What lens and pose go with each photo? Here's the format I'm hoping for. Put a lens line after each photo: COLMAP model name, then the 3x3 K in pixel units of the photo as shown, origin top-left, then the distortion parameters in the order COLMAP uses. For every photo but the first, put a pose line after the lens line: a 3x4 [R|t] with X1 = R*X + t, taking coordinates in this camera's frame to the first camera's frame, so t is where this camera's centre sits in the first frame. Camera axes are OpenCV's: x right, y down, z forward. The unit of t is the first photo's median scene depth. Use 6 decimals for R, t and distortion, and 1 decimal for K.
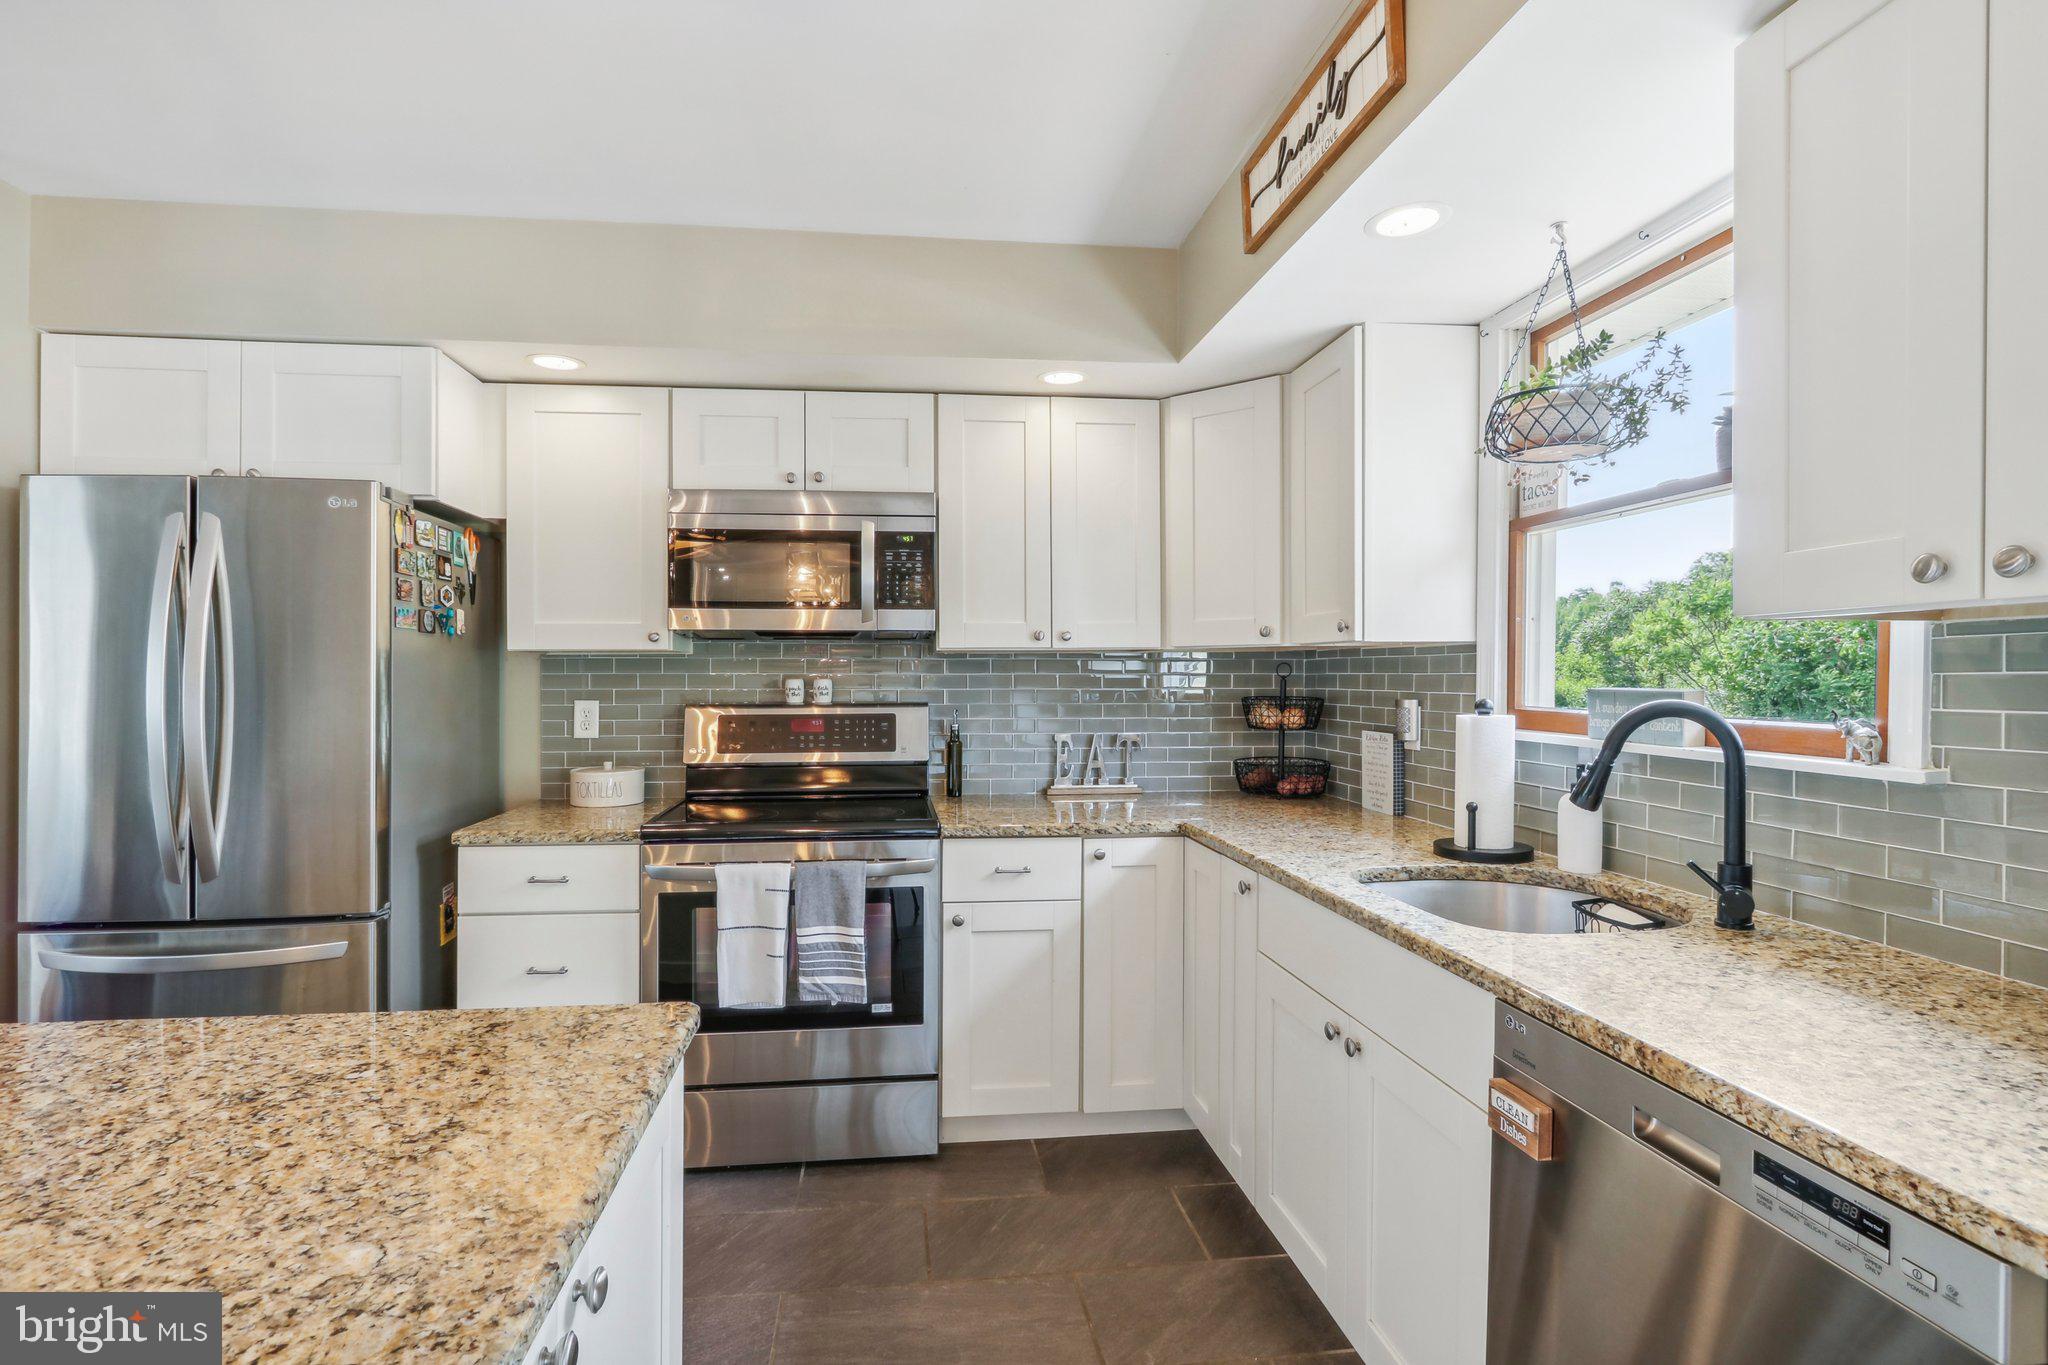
lens RADIAL K [[974.6, 0, 1010.8], [0, 974.6, 680.3], [0, 0, 1]] dist [-0.017185, 0.003897]
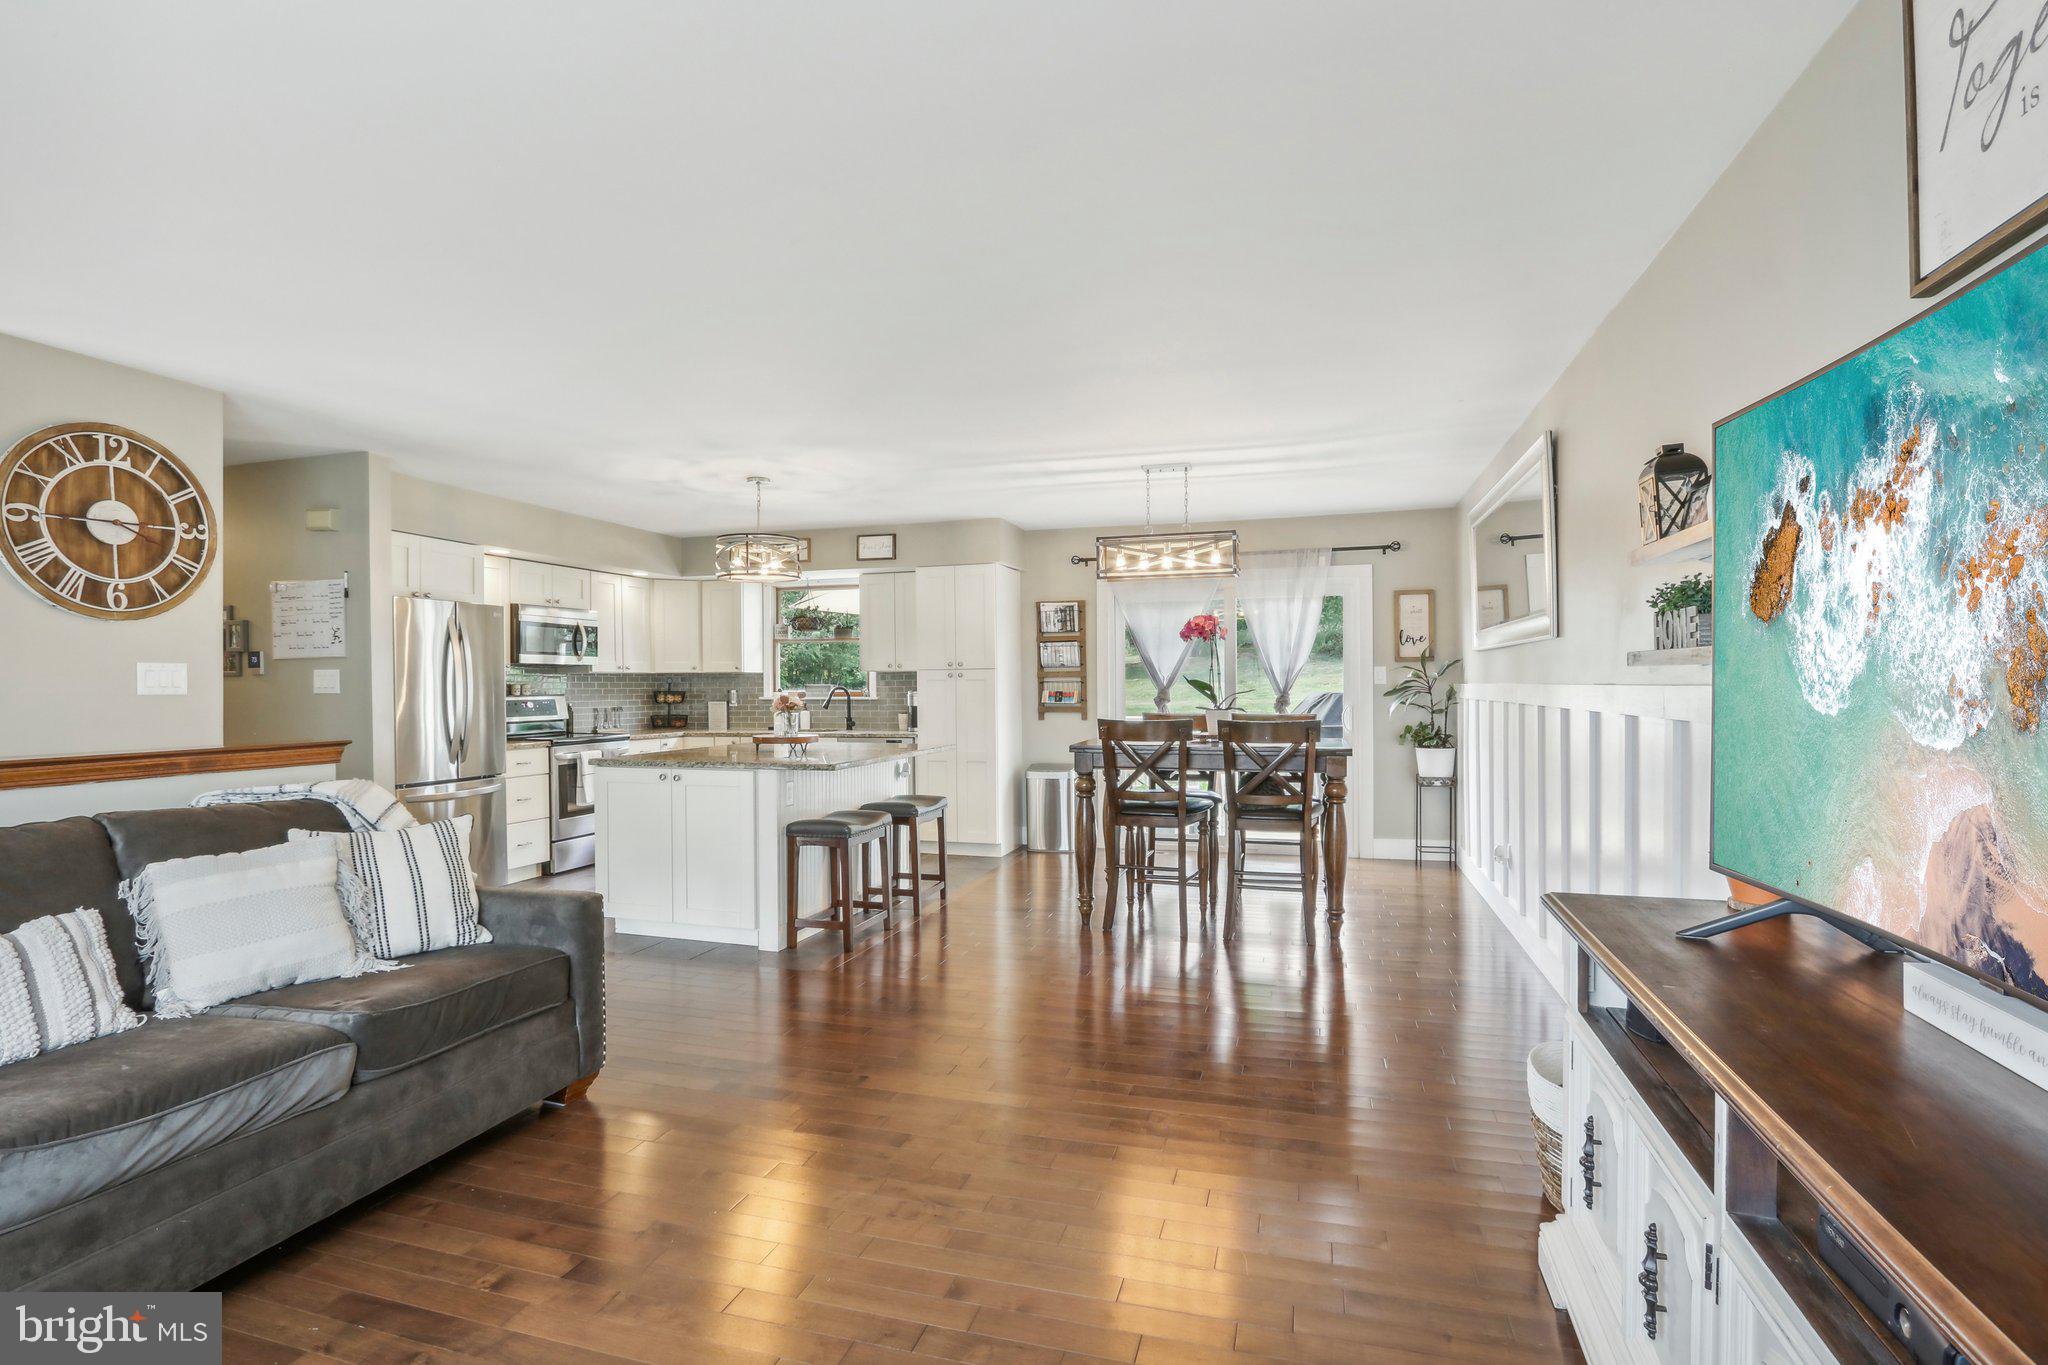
lens RADIAL K [[974.6, 0, 1034.2], [0, 974.6, 678.9], [0, 0, 1]] dist [-0.017185, 0.003897]
pose [[0.382181, 0.003374, 0.924081, -2.262994], [0.011996, 0.999891, -0.008612, 0.023954], [-0.924010, 0.014377, 0.382099, -1.162154]]
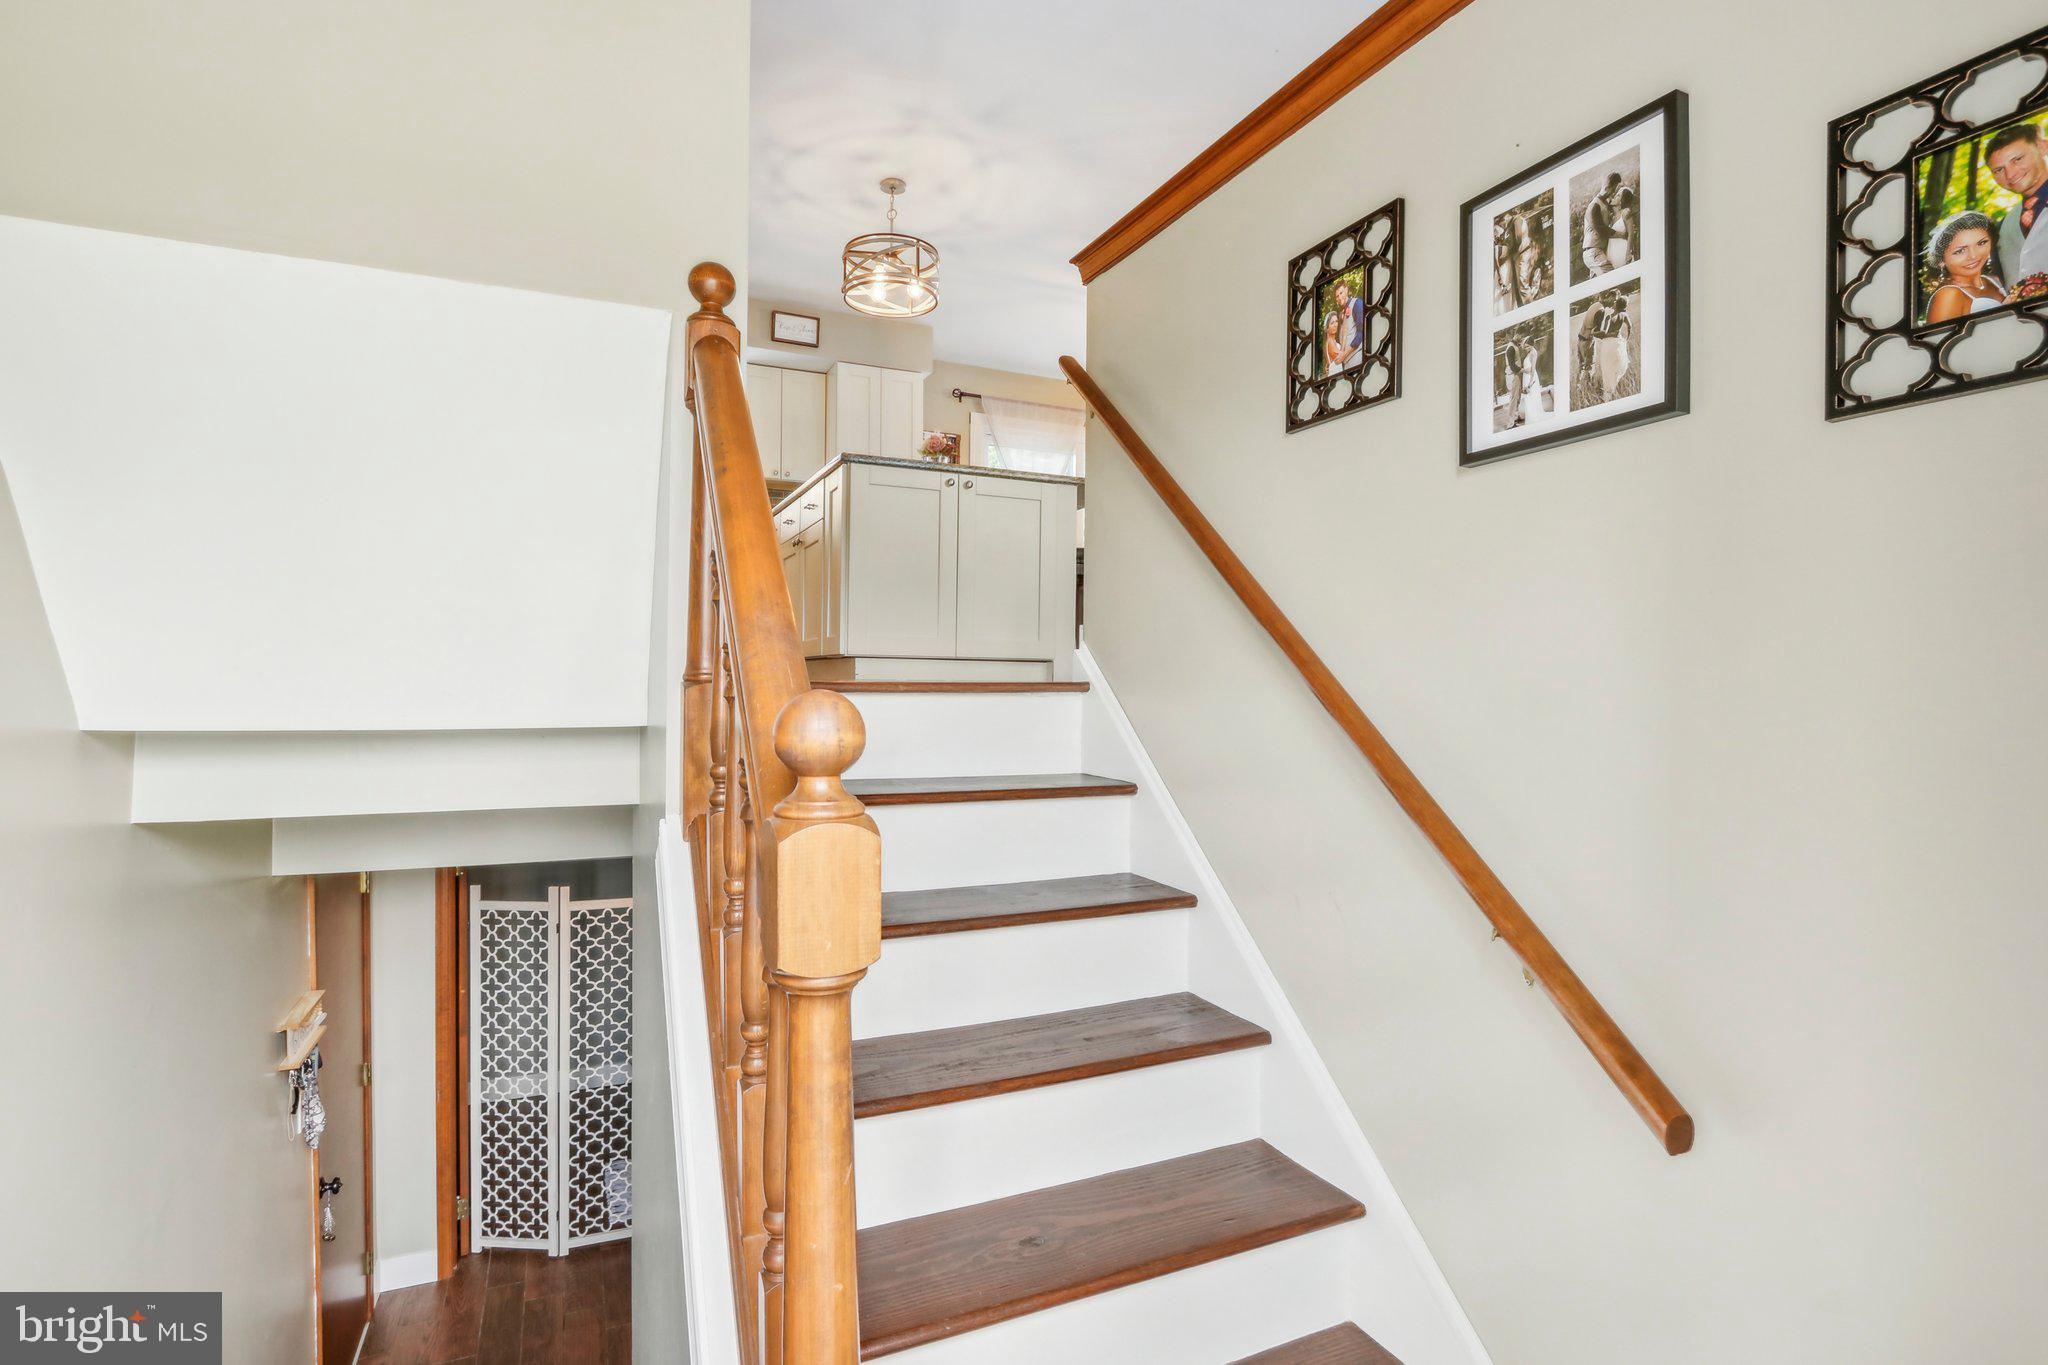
lens RADIAL K [[974.6, 0, 1023.9], [0, 974.6, 689.1], [0, 0, 1]] dist [-0.017185, 0.003897]
pose [[-0.328936, -0.002049, 0.944350, -2.414345], [-0.001434, 0.999998, 0.001670, 0.556171], [-0.944351, -0.000805, -0.328938, 0.648017]]
